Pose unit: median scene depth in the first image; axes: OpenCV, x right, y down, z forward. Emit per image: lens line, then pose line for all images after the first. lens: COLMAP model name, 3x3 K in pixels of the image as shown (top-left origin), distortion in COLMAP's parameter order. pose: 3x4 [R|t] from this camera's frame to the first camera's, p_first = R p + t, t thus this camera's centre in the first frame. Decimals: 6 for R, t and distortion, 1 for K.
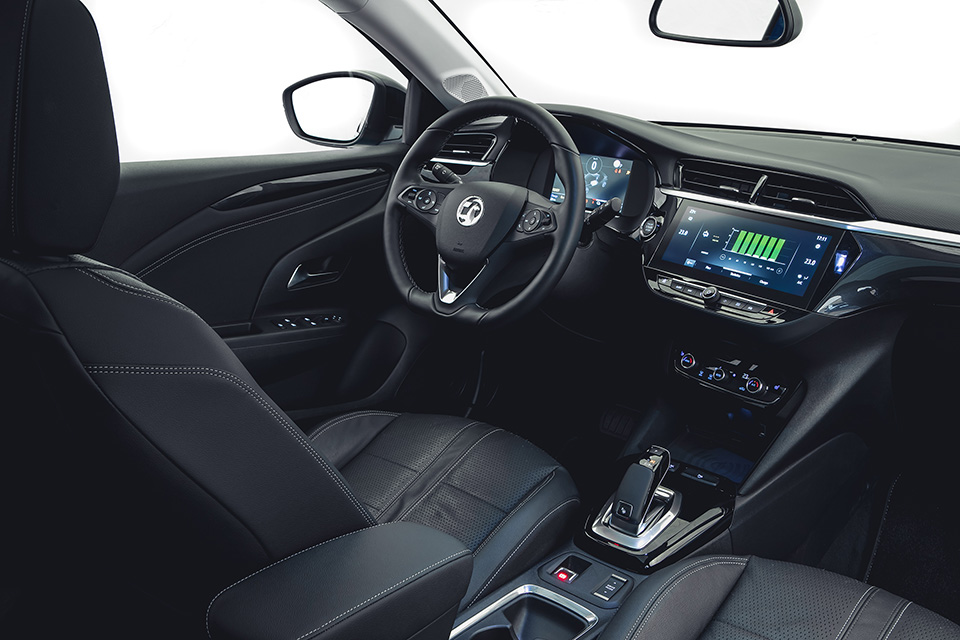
lens RADIAL K [[1101.4, 0, 479.4], [0, 1101.4, 321.8], [0, 0, 1]] dist [0.101213, 0.000000]
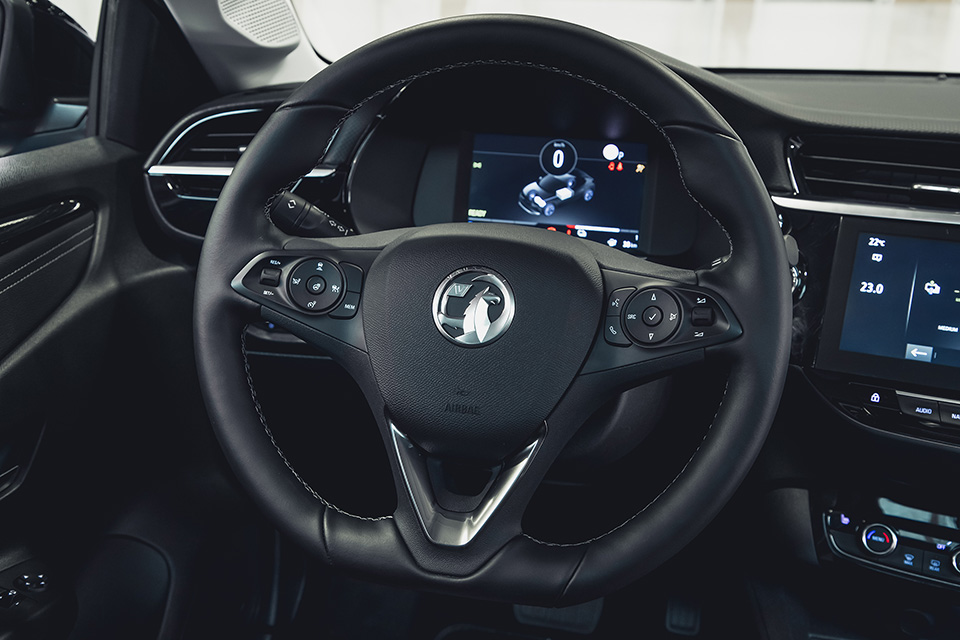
lens RADIAL K [[1122.9, 0, 480.0], [0, 1122.9, 323.3], [0, 0, 1]] dist [0.078740, 0.000000]
pose [[0.878024, -0.149498, 0.454668, -0.183957], [0.131325, 0.988757, 0.071504, -0.118217], [-0.460246, -0.003072, 0.887786, 0.613451]]
